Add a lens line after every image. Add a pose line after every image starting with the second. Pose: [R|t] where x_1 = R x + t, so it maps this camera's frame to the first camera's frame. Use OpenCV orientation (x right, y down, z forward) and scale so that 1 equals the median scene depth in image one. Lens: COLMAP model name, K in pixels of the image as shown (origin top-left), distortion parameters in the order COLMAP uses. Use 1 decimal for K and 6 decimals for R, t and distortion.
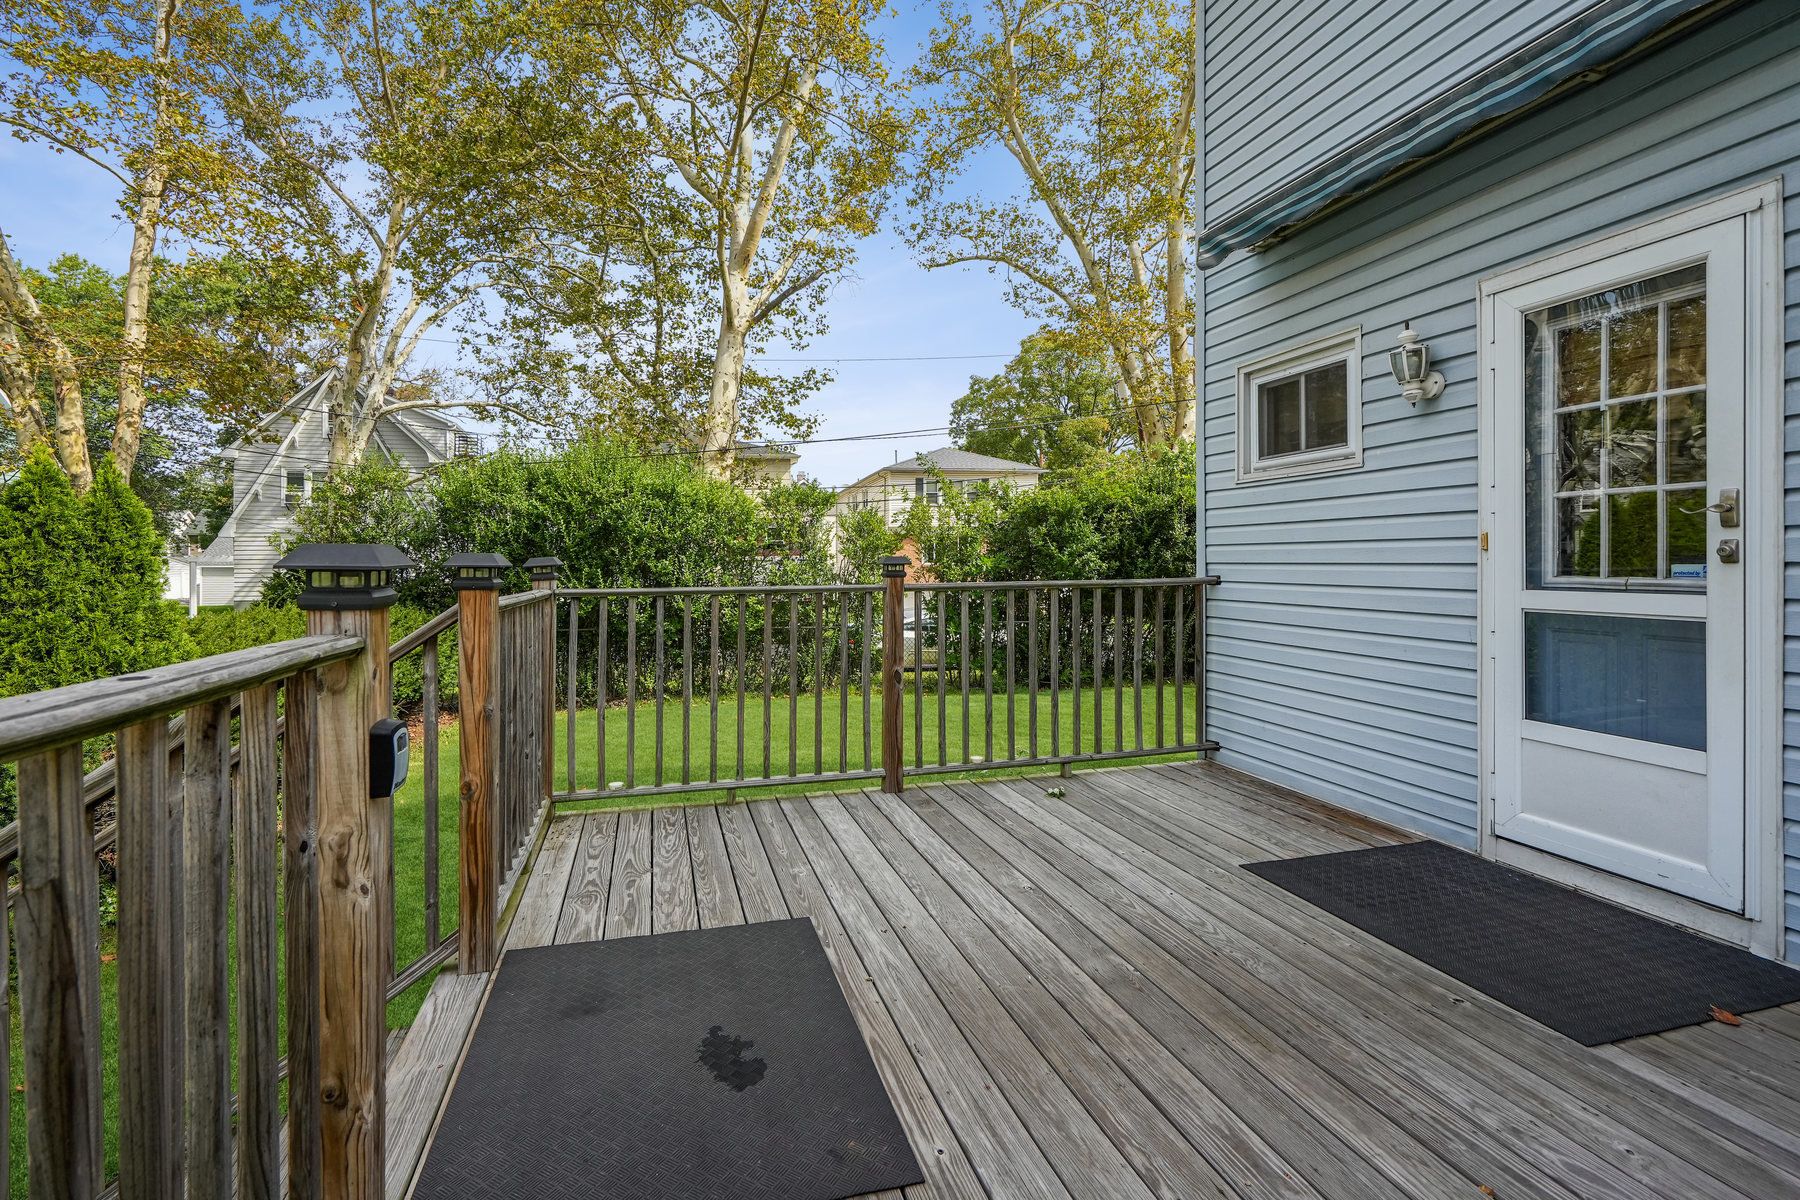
lens RADIAL K [[839.0, 0, 897.9], [0, 839.0, 552.2], [0, 0, 1]] dist [-0.001661, 0.000232]
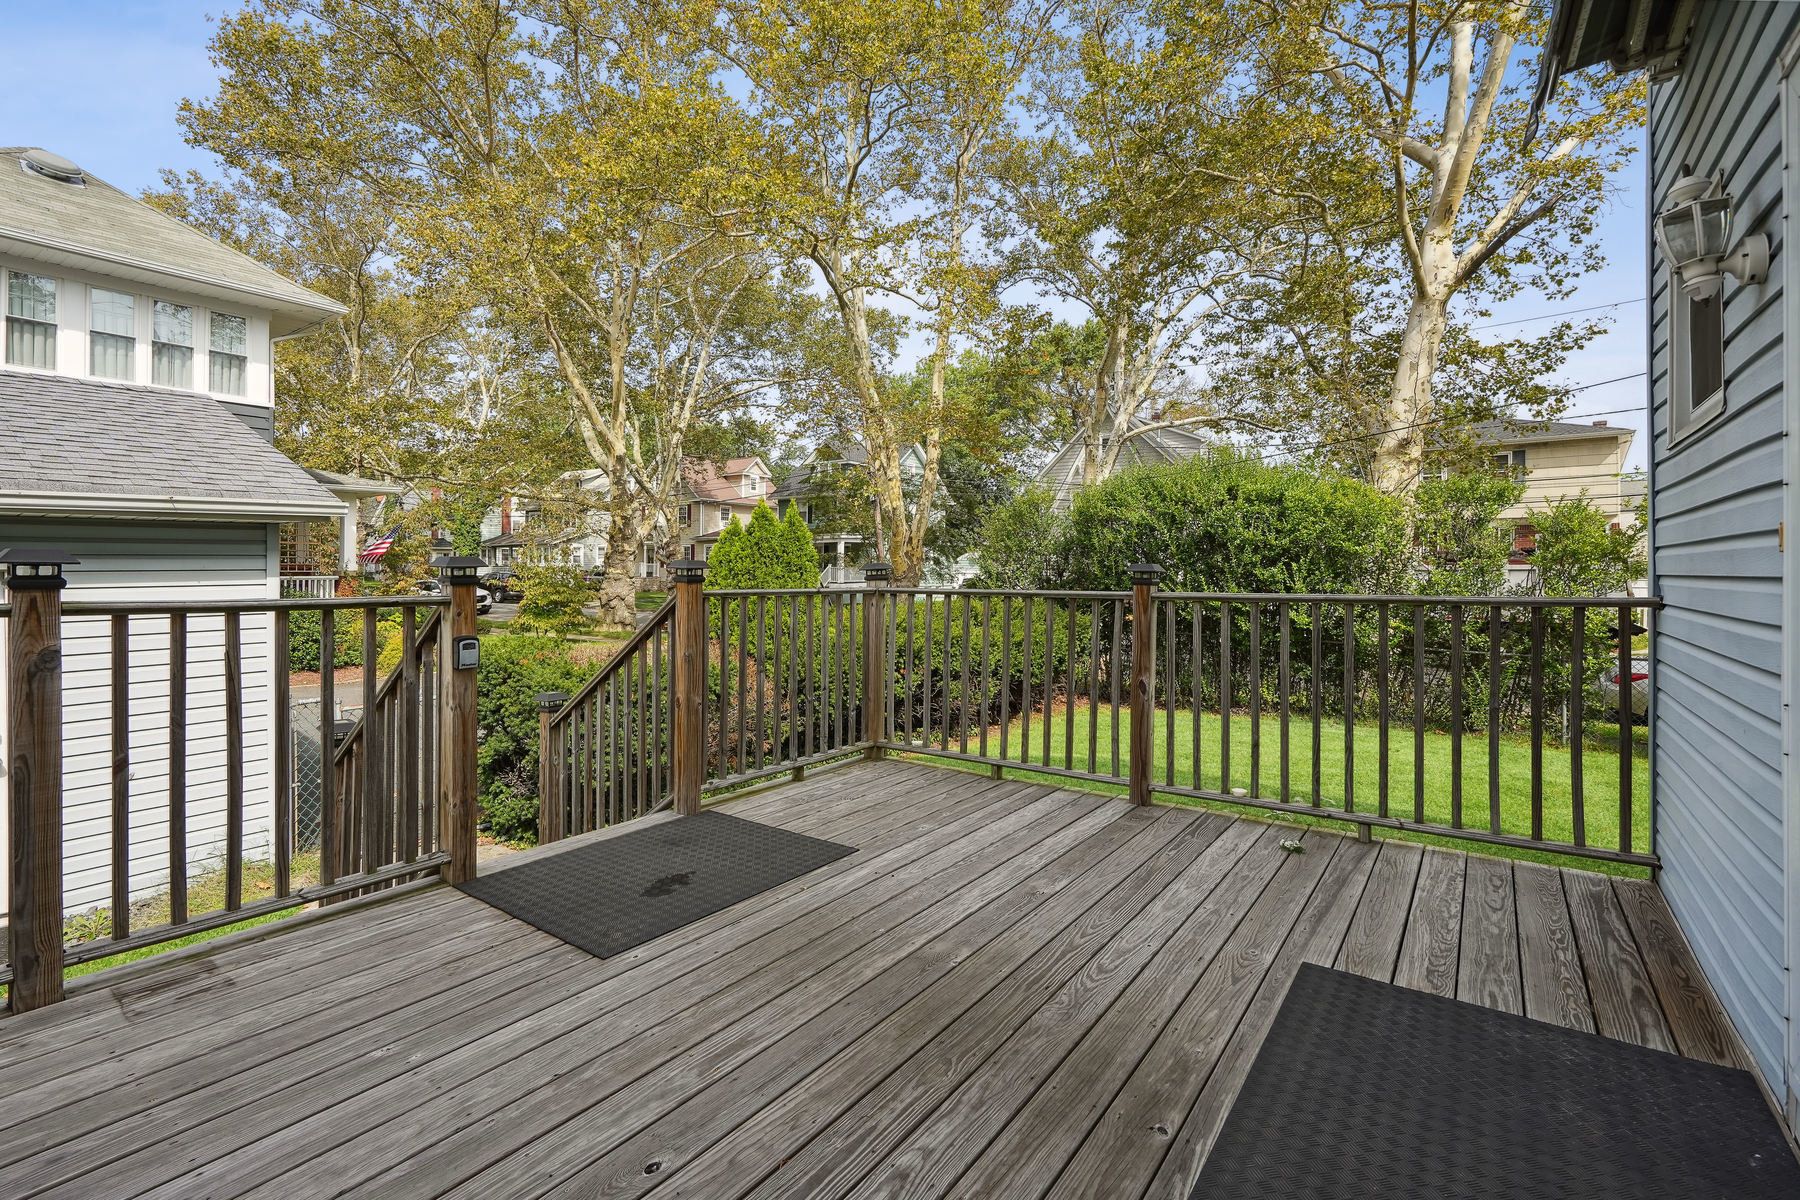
lens RADIAL K [[842.7, 0, 899.7], [0, 842.7, 567.5], [0, 0, 1]] dist [0.002159, 0.000624]
pose [[0.625205, 0.007923, -0.780420, 0.743985], [0.000377, 0.999945, 0.010454, -0.004035], [0.780460, -0.006830, 0.625168, 0.203831]]
